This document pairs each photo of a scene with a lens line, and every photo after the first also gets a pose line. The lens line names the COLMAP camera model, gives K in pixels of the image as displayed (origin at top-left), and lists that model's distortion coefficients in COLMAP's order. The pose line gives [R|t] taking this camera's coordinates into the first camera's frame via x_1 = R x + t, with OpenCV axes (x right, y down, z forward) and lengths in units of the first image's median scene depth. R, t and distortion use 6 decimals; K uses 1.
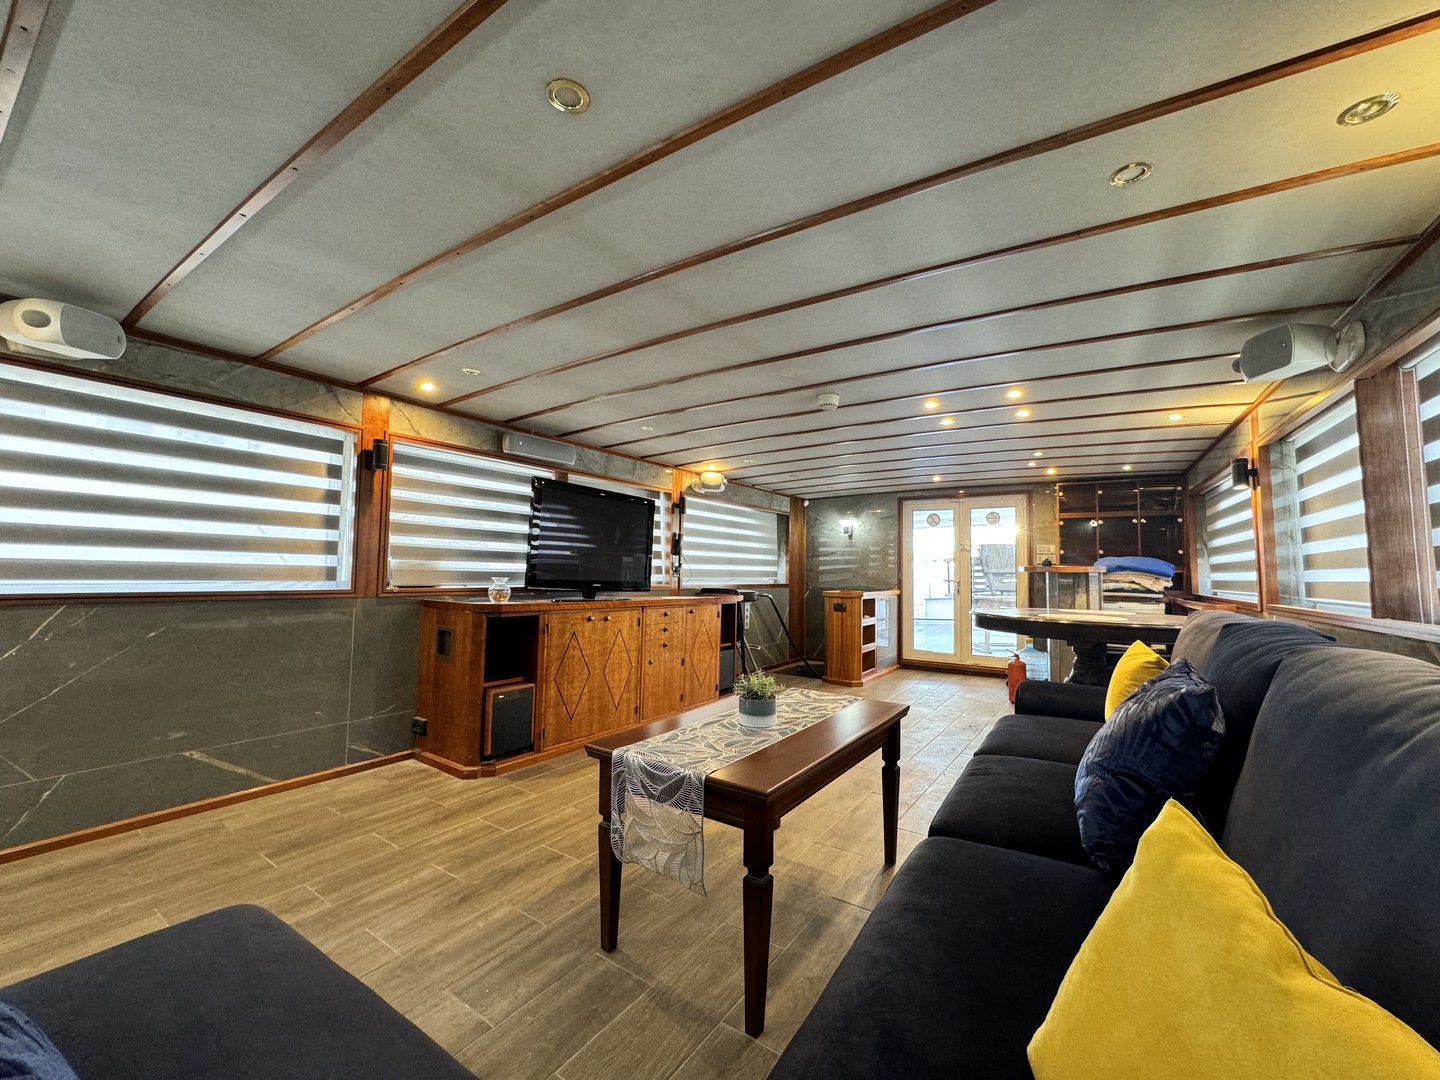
lens RADIAL K [[572.3, 0, 719.4], [0, 572.3, 538.1], [0, 0, 1]] dist [-0.001907, 0.000405]
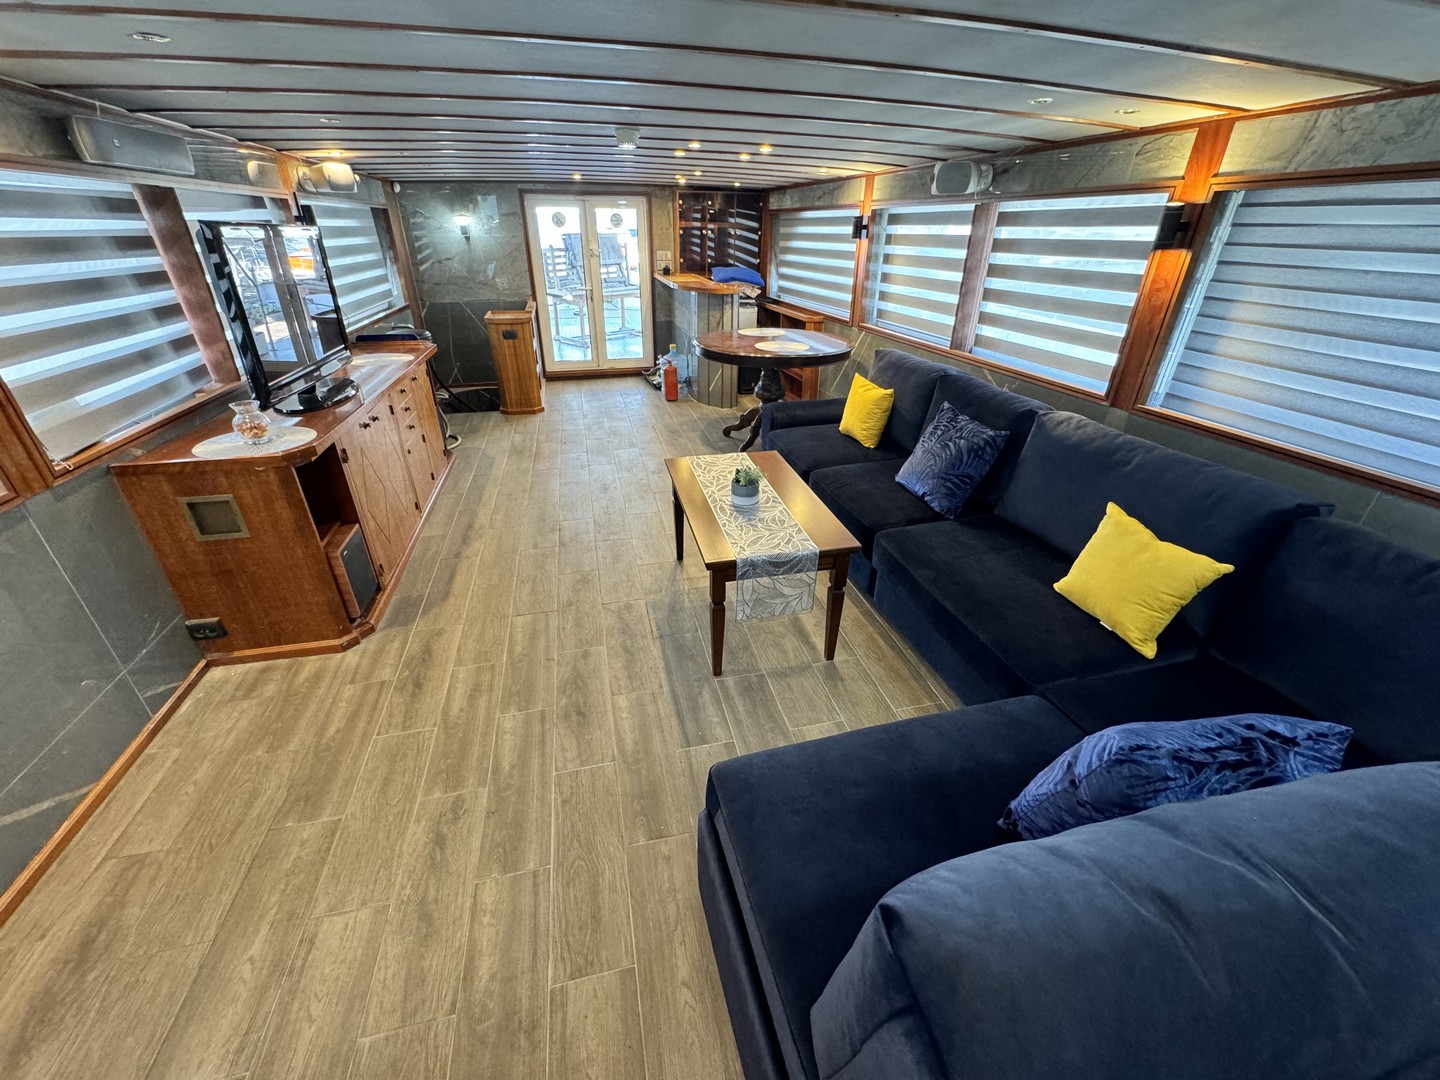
lens RADIAL K [[572.3, 0, 719.1], [0, 572.3, 539.4], [0, 0, 1]] dist [-0.001907, 0.000405]
pose [[0.670175, -0.363761, 0.646950, -0.518421], [-0.040728, 0.852323, 0.521427, -0.173586], [-0.741085, -0.375796, 0.556390, 0.158114]]
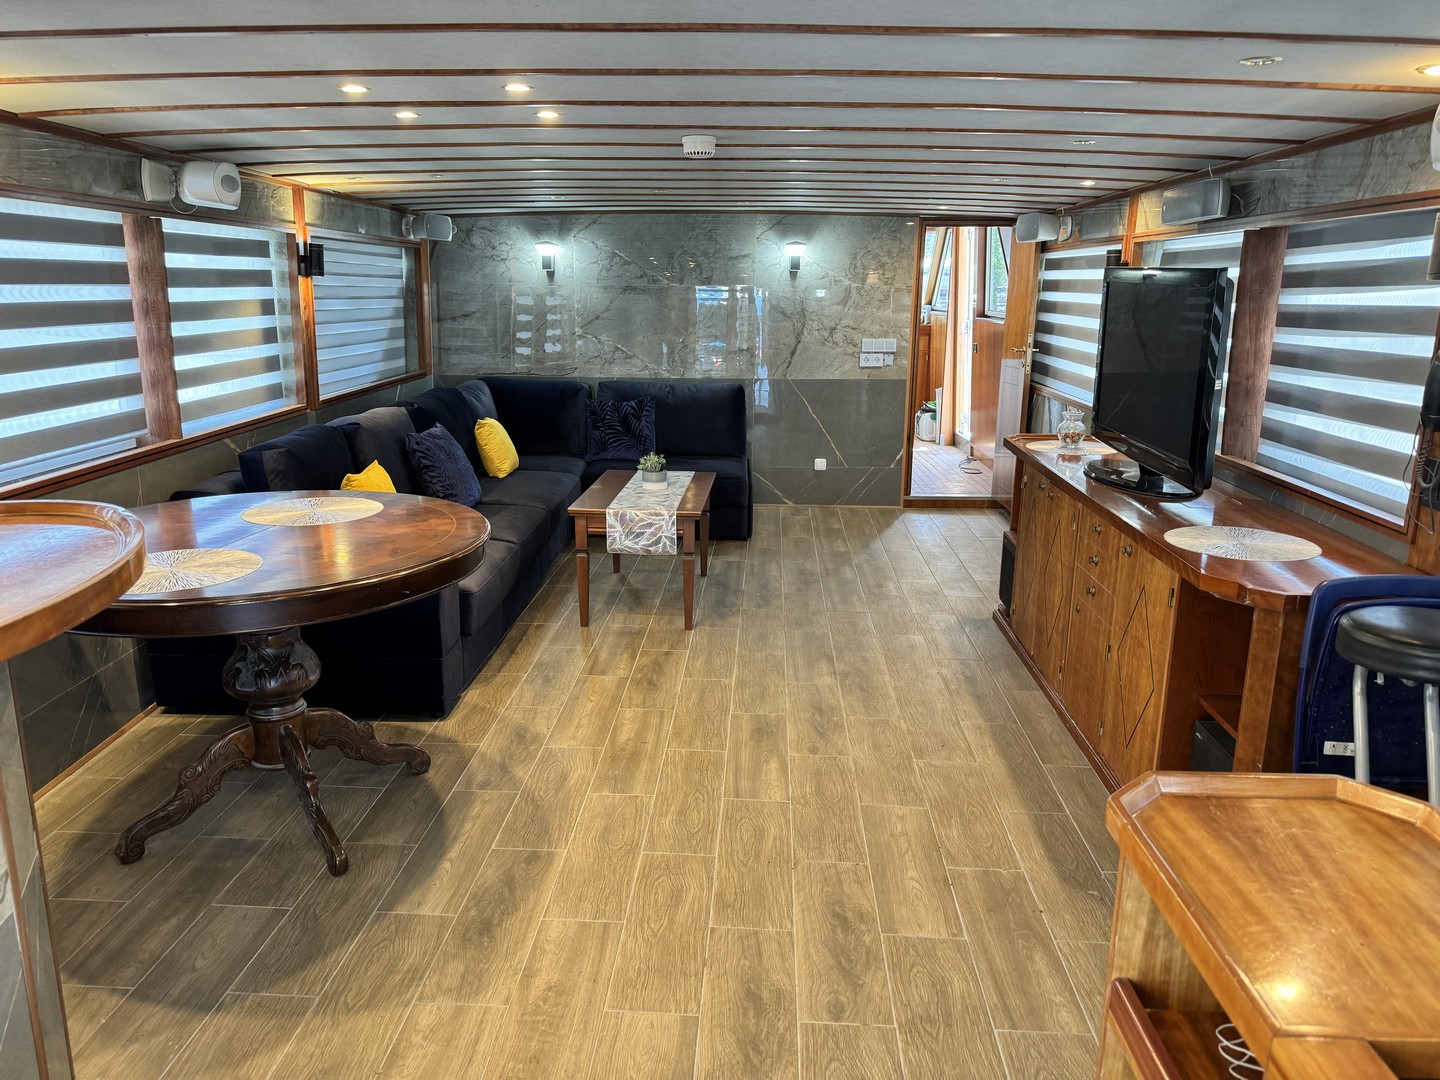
lens RADIAL K [[1011.4, 0, 725.4], [0, 1011.4, 551.6], [0, 0, 1]] dist [0.060564, -0.071082]
pose [[-0.847980, 0.106519, -0.519214, 0.789141], [0.002888, 0.980512, 0.196440, -0.023248], [0.530020, 0.165077, -0.831762, 2.006489]]
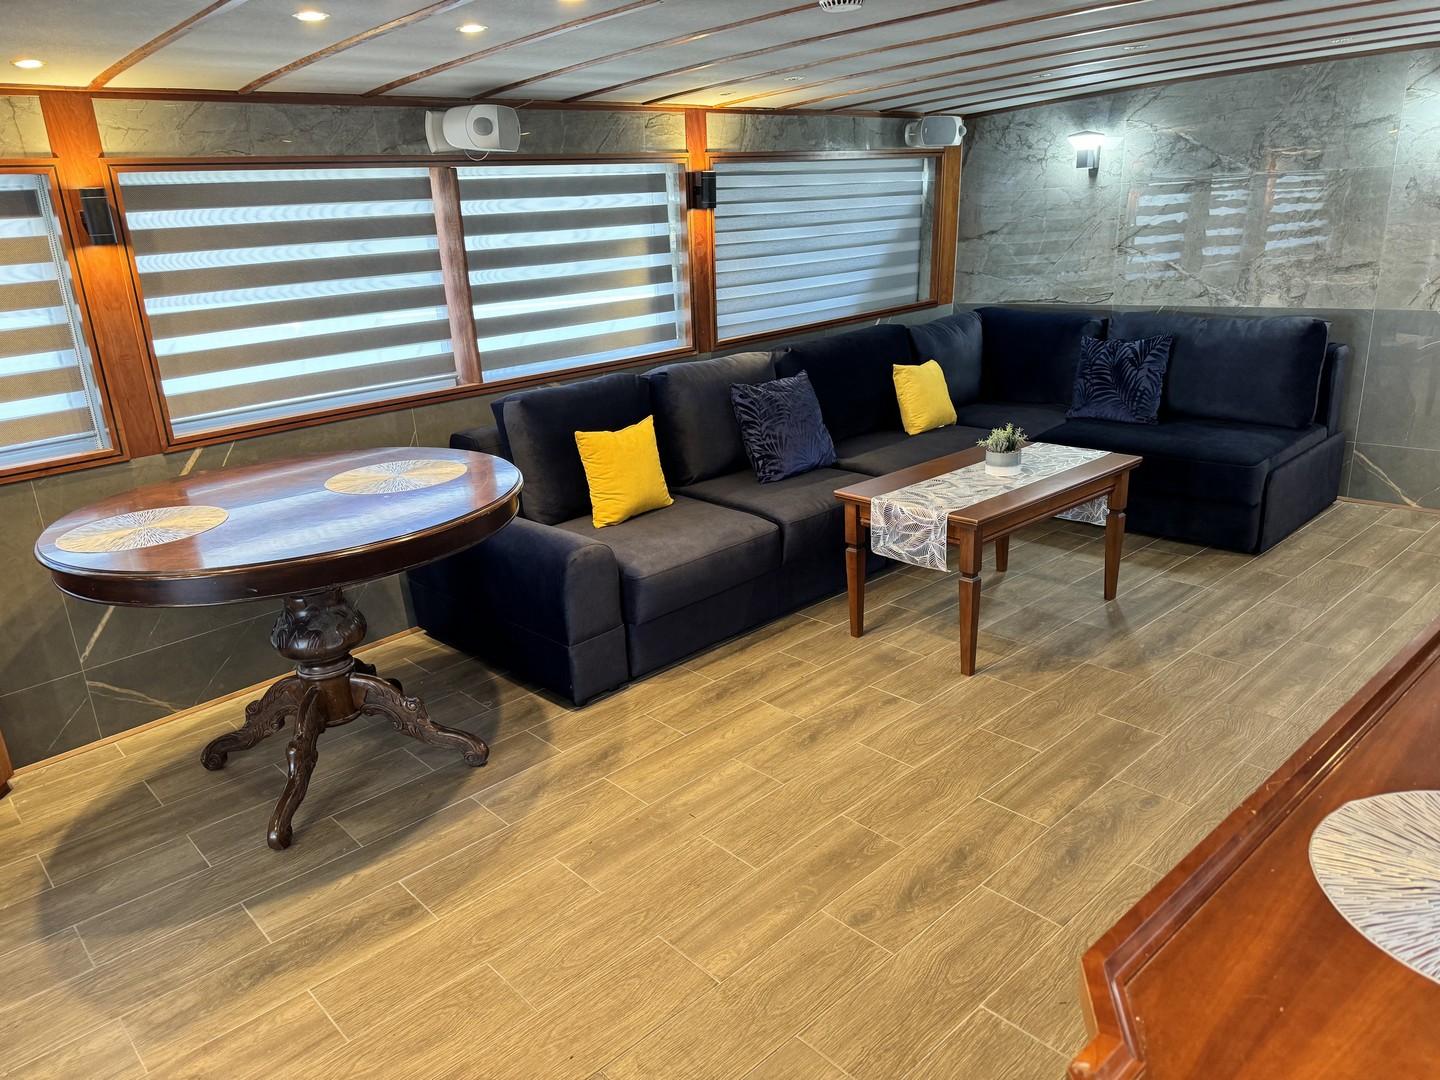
lens RADIAL K [[1011.4, 0, 710.2], [0, 1011.4, 553.6], [0, 0, 1]] dist [0.060564, -0.071082]
pose [[-0.973084, -0.034724, 0.227820, 0.099569], [0.029047, 0.962218, 0.270728, -0.048572], [-0.228613, 0.270058, -0.935310, 1.813329]]
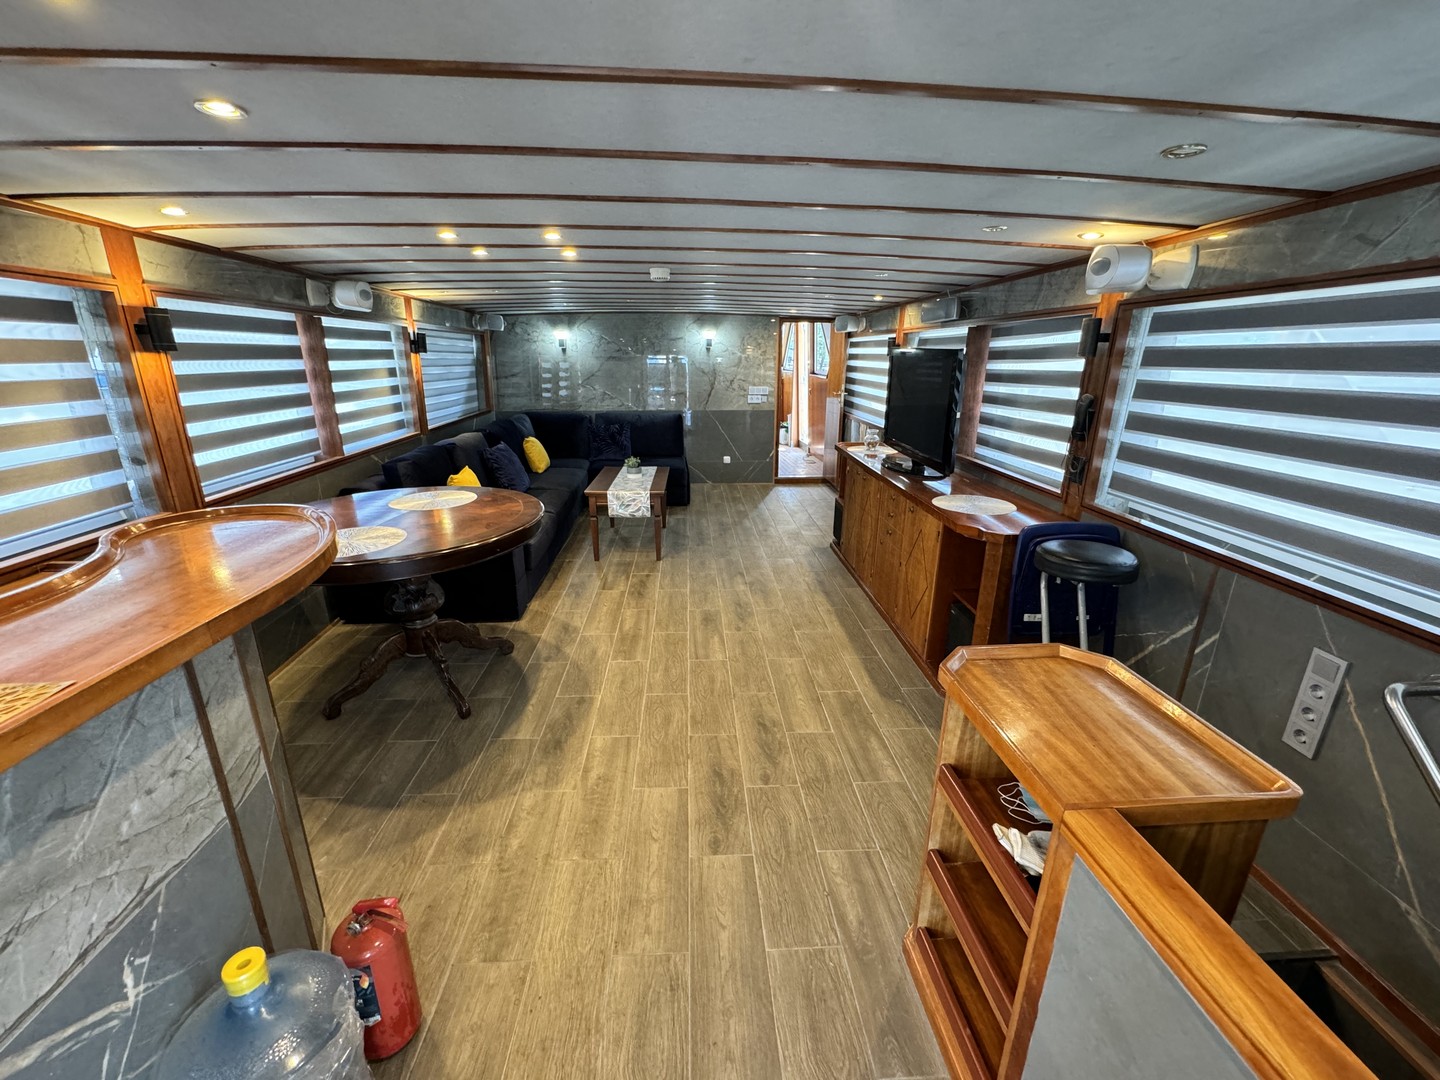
lens RADIAL K [[572.3, 0, 723.1], [0, 572.3, 542.9], [0, 0, 1]] dist [-0.001907, 0.000405]
pose [[-0.787577, 0.166907, -0.593182, 0.798019], [0.010774, 0.966202, 0.257561, -0.031725], [0.616122, 0.196458, -0.762756, 1.954786]]
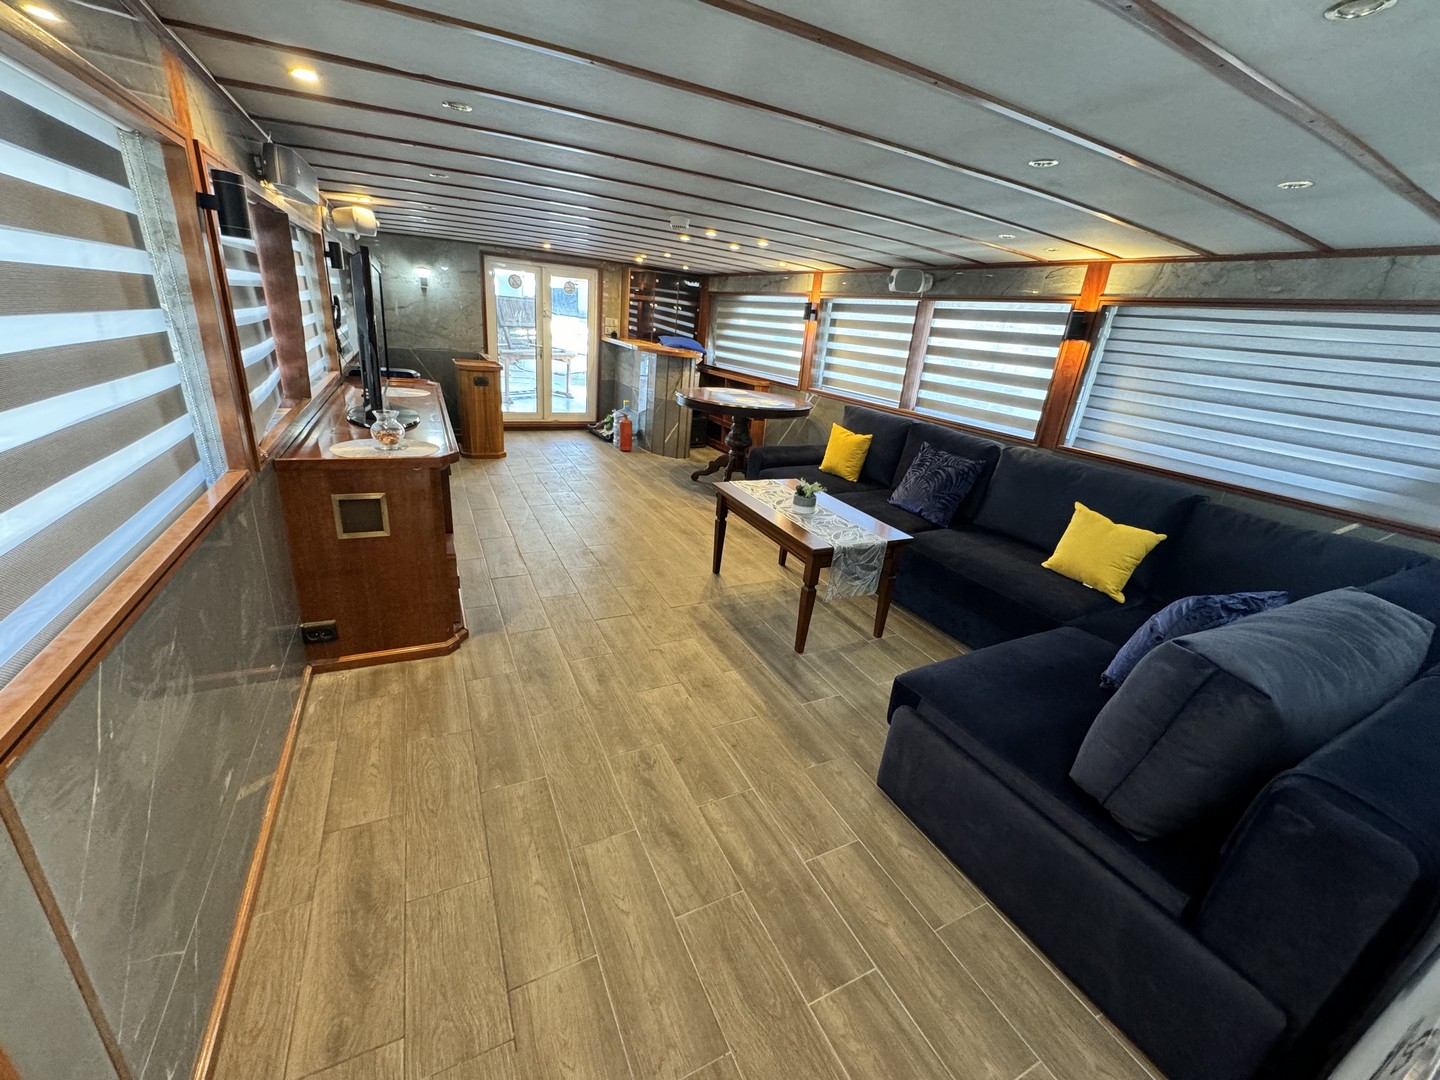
lens RADIAL K [[572.3, 0, 719.4], [0, 572.3, 539.9], [0, 0, 1]] dist [-0.001907, 0.000405]
pose [[0.480286, -0.288769, 0.828214, -0.847854], [-0.131850, 0.909752, 0.393659, -0.125539], [-0.867145, -0.298269, 0.398867, 0.315744]]
